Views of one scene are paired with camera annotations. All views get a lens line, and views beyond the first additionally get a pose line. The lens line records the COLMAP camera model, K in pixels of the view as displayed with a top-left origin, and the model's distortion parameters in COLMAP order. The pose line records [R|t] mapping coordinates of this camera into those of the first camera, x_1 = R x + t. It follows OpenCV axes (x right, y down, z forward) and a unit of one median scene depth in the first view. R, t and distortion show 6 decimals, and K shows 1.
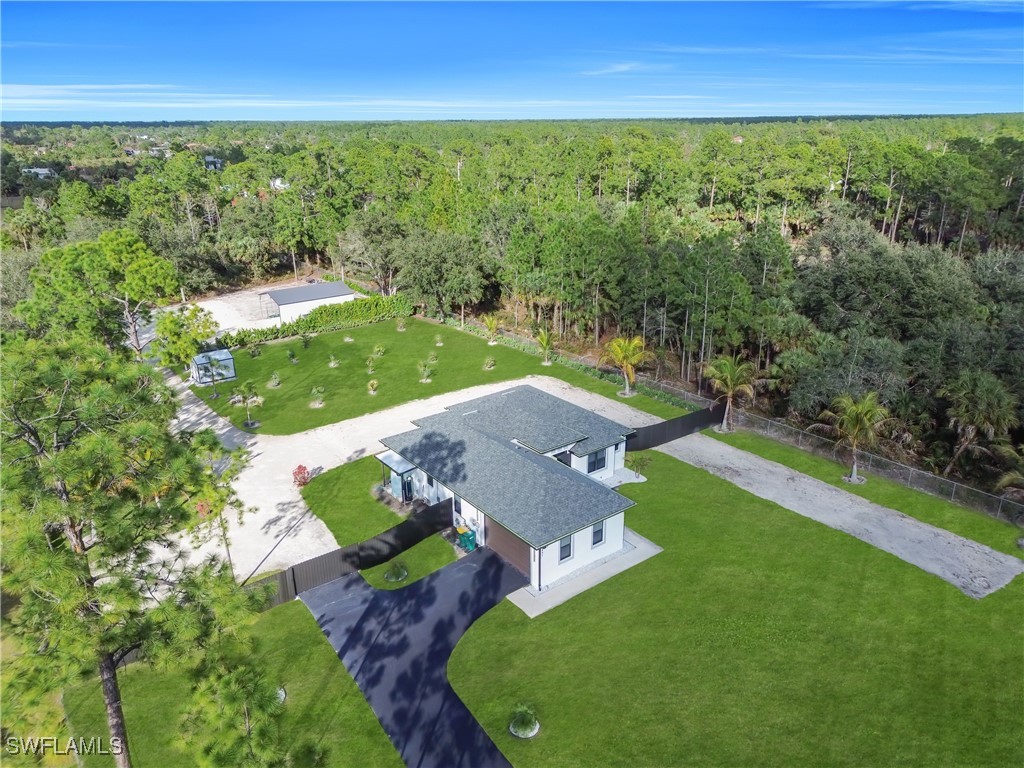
lens RADIAL K [[715.2, 0, 512.0], [0, 715.2, 384.0], [0, 0, 1]] dist [0.041954, -0.000285]
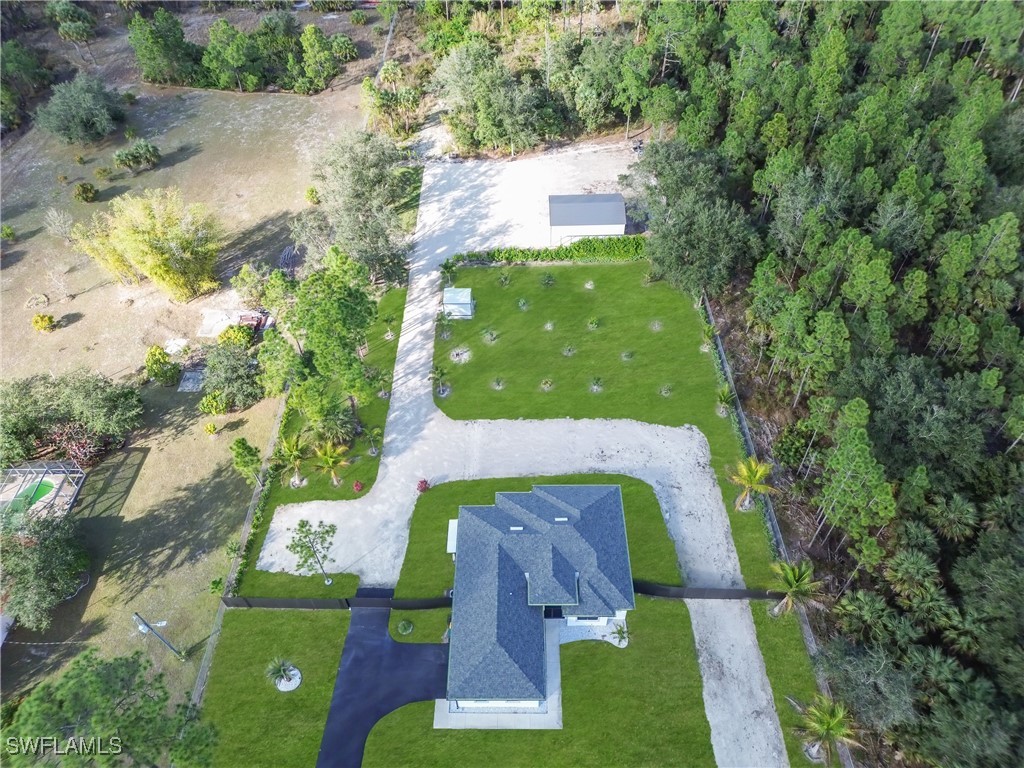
lens RADIAL K [[743.5, 0, 512.0], [0, 743.5, 384.0], [0, 0, 1]] dist [0.003213, 0.000862]
pose [[0.791021, 0.440388, -0.424670, 0.345437], [-0.202937, 0.843721, 0.496943, -0.750407], [0.577150, -0.306911, 0.756772, 0.082773]]
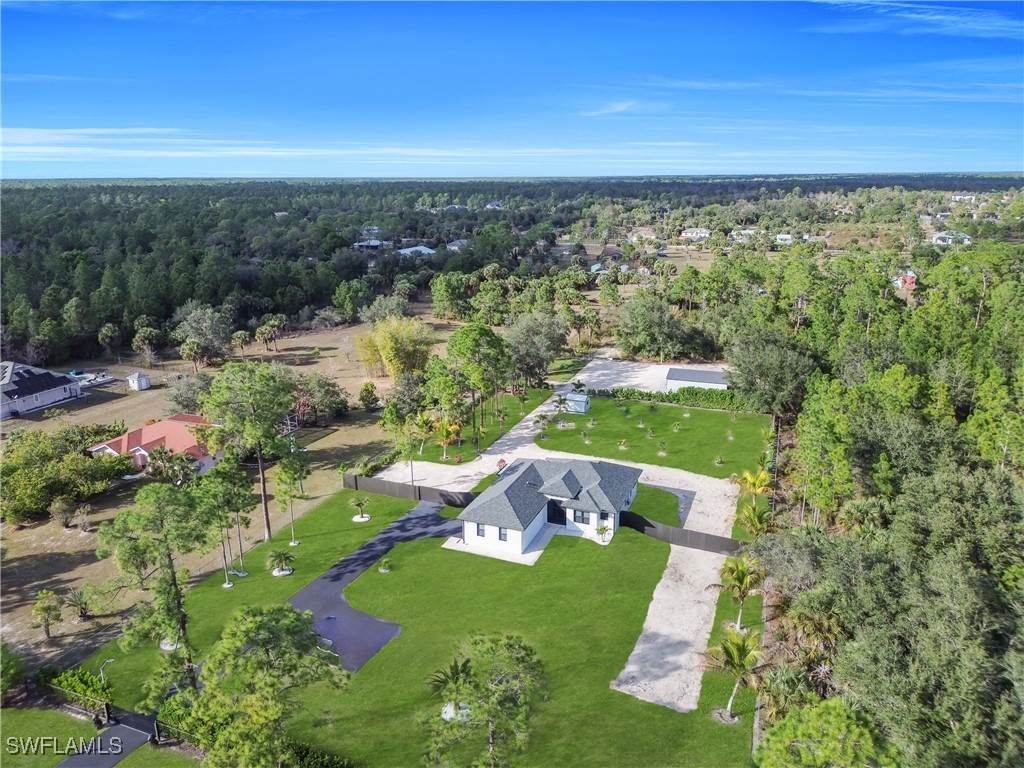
lens RADIAL K [[715.2, 0, 512.0], [0, 715.2, 384.0], [0, 0, 1]] dist [0.041954, -0.000285]
pose [[0.507410, 0.242421, -0.826902, 1.138034], [-0.294669, 0.950575, 0.097861, -0.246796], [0.809757, 0.194006, 0.553765, -0.028624]]
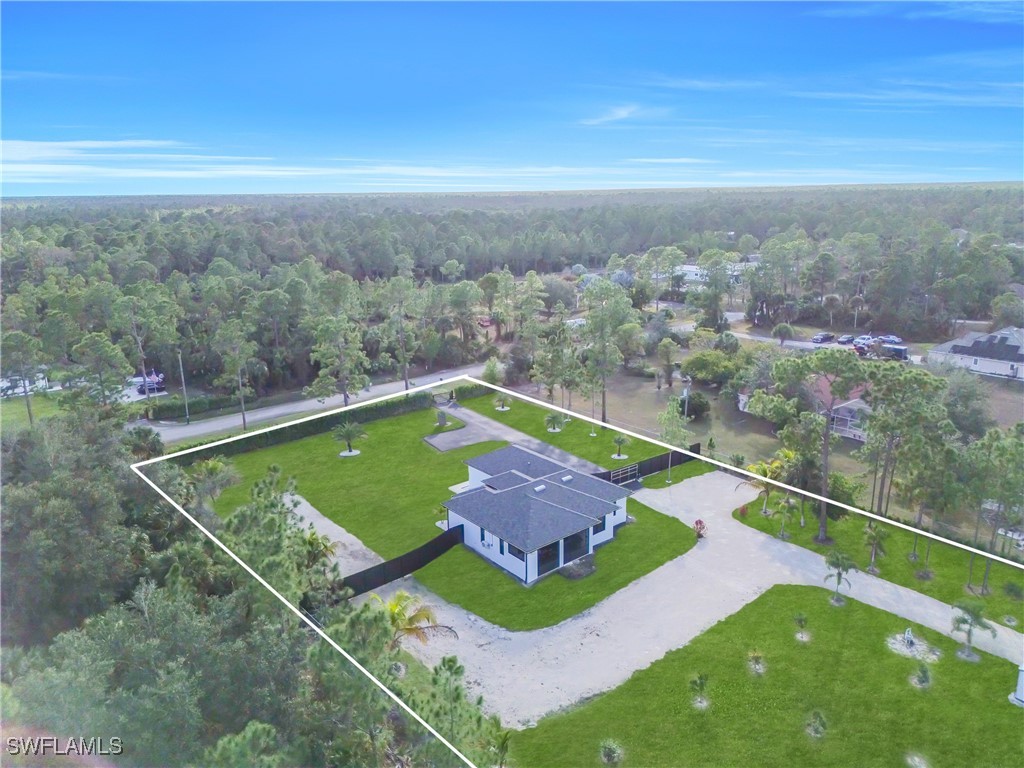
lens RADIAL K [[715.2, 0, 512.0], [0, 715.2, 384.0], [0, 0, 1]] dist [0.041954, -0.000285]
pose [[-0.999402, 0.030151, -0.016949, 0.053704], [0.015113, 0.821417, 0.570128, -0.794479], [0.031112, 0.569531, -0.821381, 1.831925]]
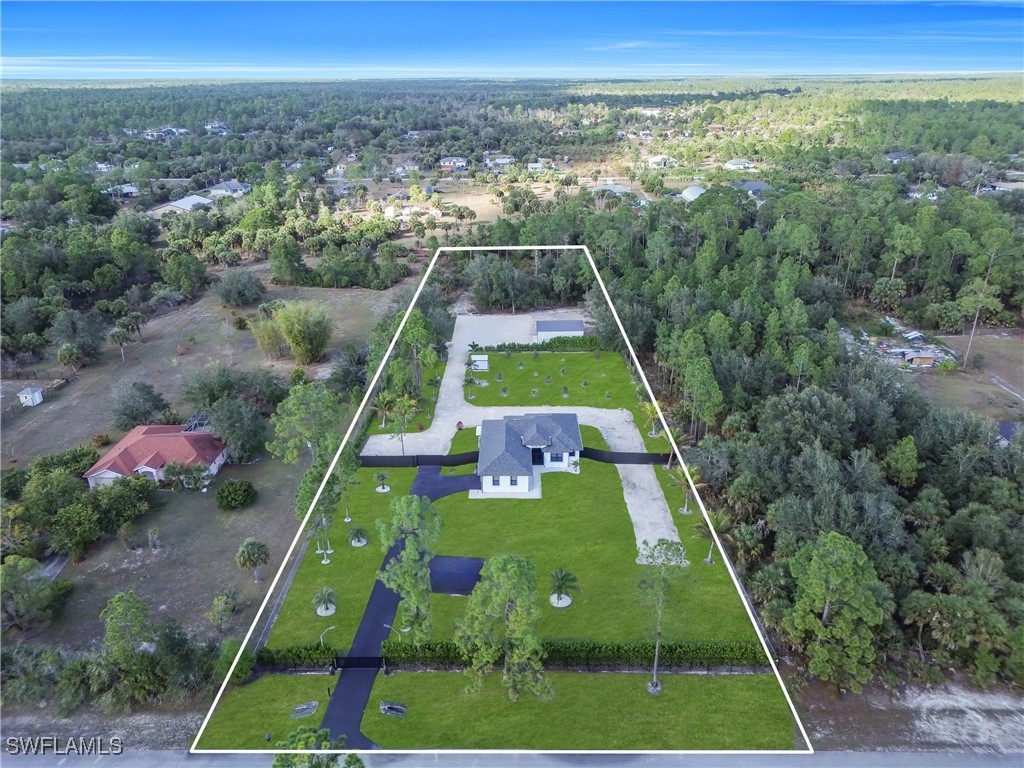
lens RADIAL K [[715.2, 0, 512.0], [0, 715.2, 384.0], [0, 0, 1]] dist [0.041954, -0.000285]
pose [[0.790480, 0.239621, -0.563670, 1.053569], [-0.209202, 0.970578, 0.119220, -0.298124], [0.575653, 0.023680, 0.817351, -0.742402]]
